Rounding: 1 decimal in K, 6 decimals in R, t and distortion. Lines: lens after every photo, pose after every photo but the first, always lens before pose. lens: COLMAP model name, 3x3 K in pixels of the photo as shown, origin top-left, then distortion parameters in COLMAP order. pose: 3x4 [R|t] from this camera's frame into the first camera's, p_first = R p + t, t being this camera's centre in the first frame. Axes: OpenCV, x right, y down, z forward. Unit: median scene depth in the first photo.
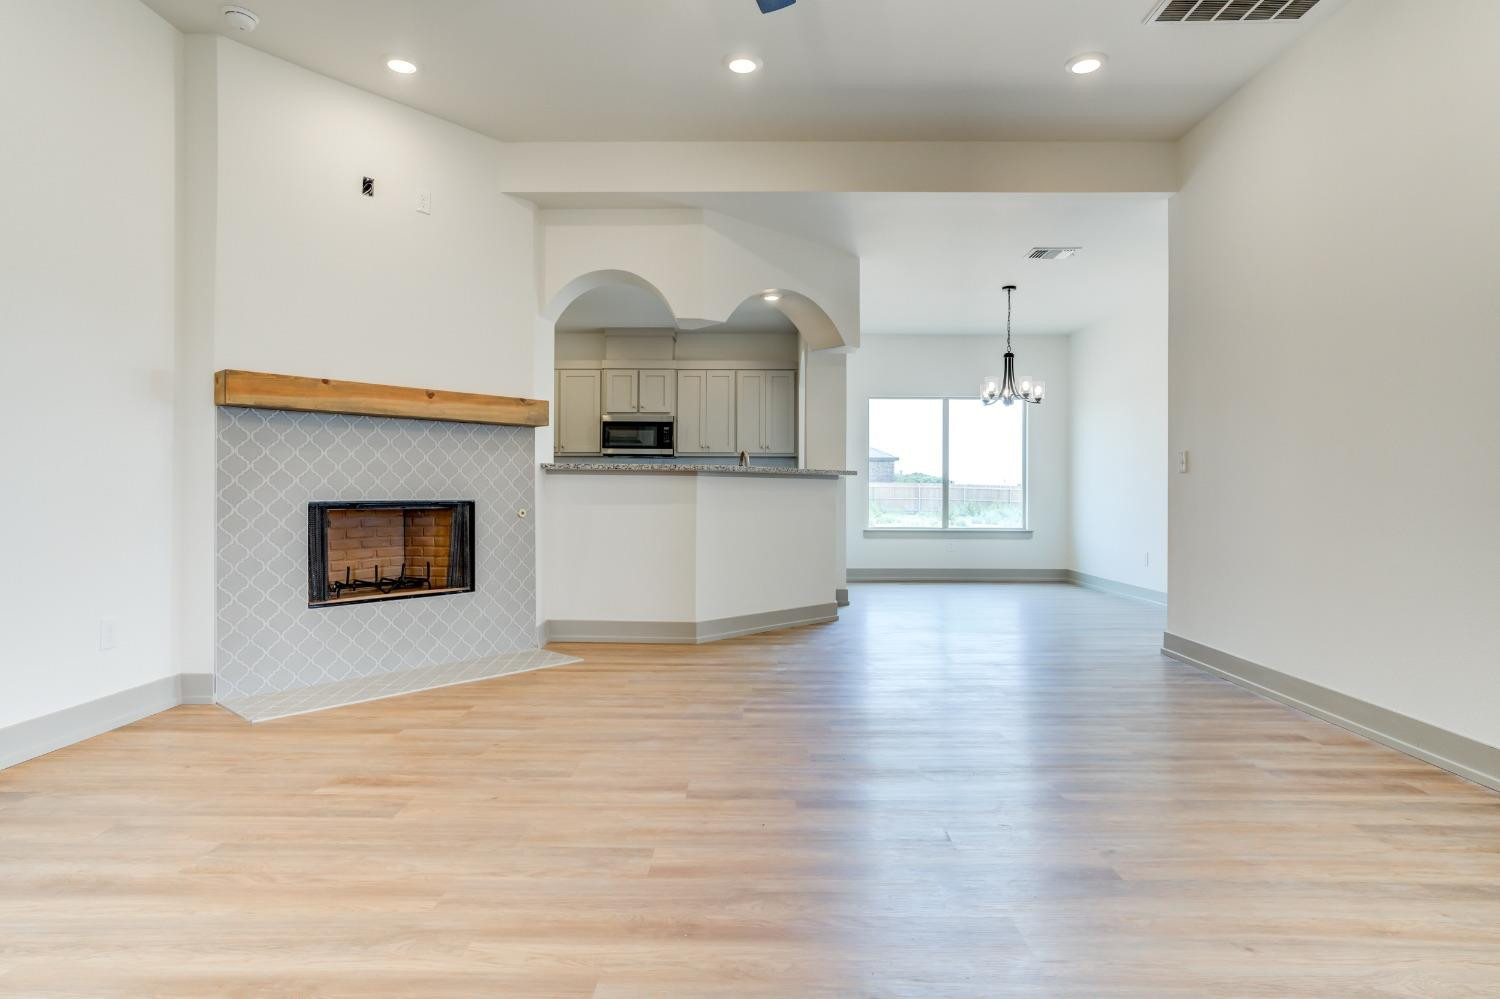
lens RADIAL K [[810.0, 0, 741.7], [0, 810.0, 496.5], [0, 0, 1]] dist [-0.030196, 0.016220]
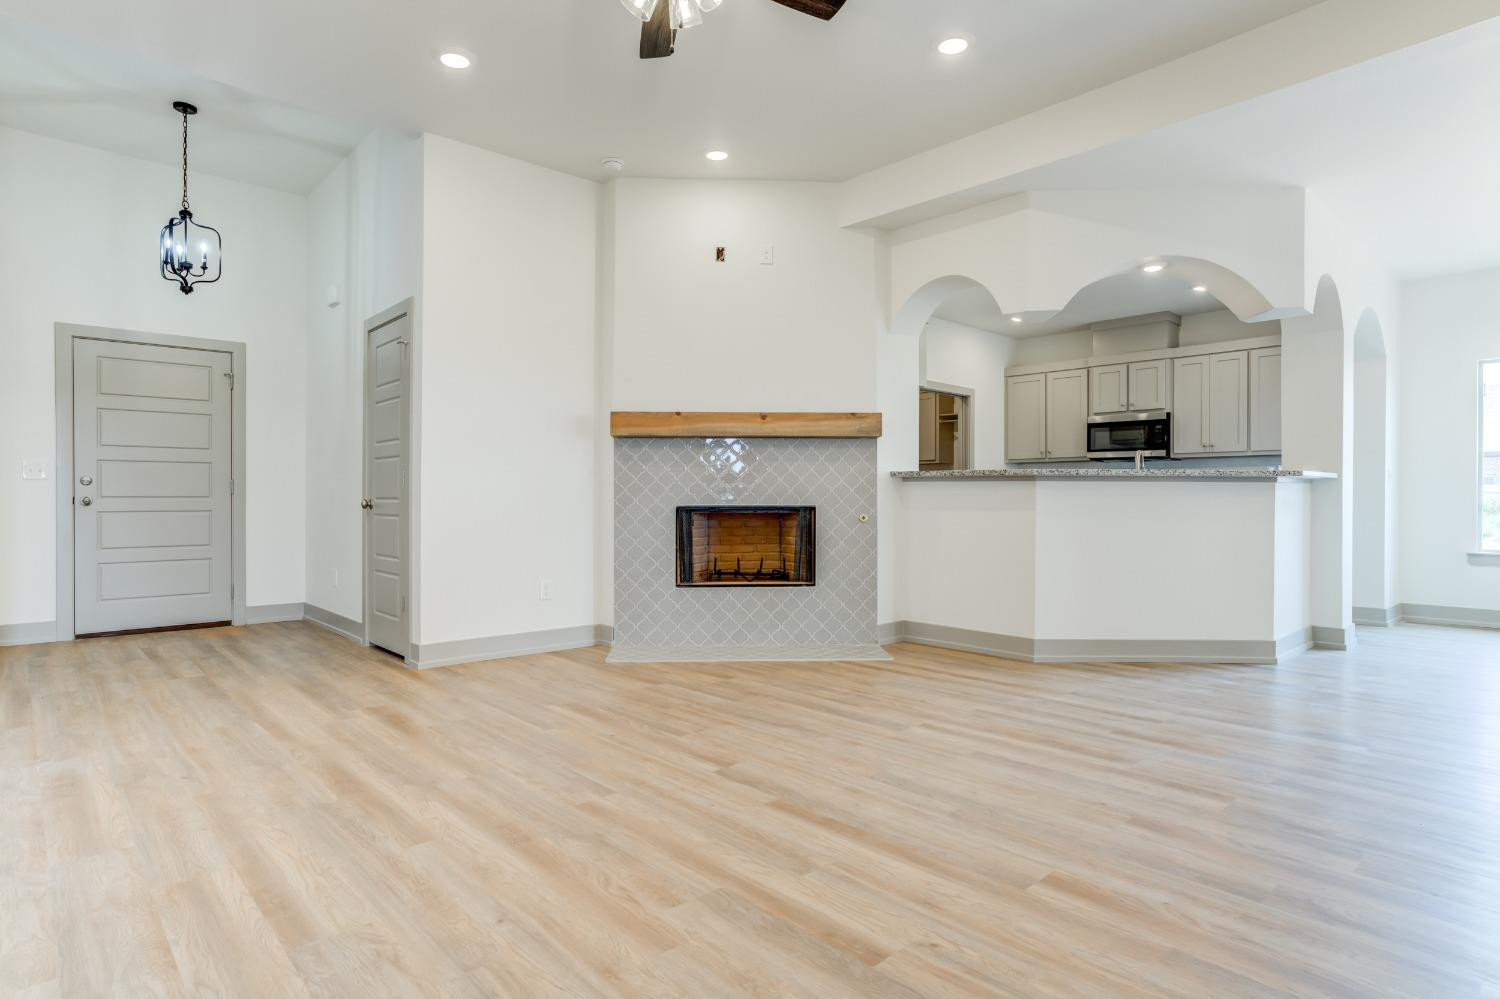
lens RADIAL K [[810.0, 0, 757.1], [0, 810.0, 505.3], [0, 0, 1]] dist [-0.030196, 0.016220]
pose [[0.692205, 0.003516, -0.721692, 0.437818], [-0.003363, 0.999993, 0.001646, 0.002399], [0.721693, 0.001288, 0.692212, 0.153113]]
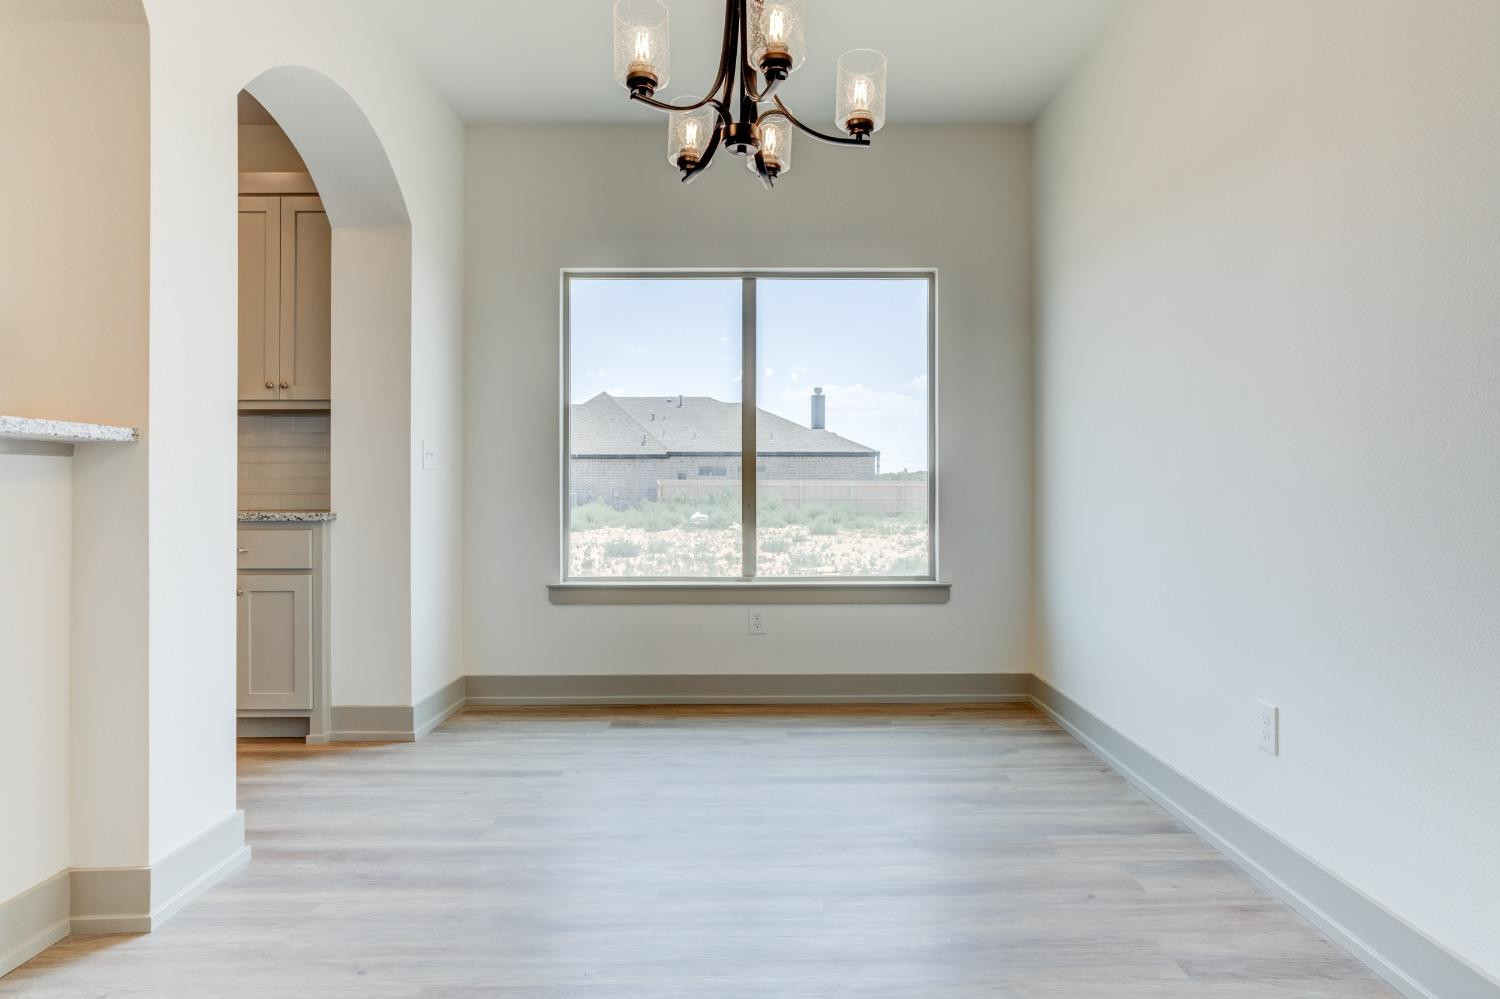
lens RADIAL K [[810.0, 0, 757.6], [0, 810.0, 505.5], [0, 0, 1]] dist [-0.030196, 0.016220]
pose [[0.999935, -0.007980, 0.008129, 0.457385], [0.007888, 0.999904, 0.011365, -0.008059], [-0.008218, -0.011301, 0.999902, 1.029975]]
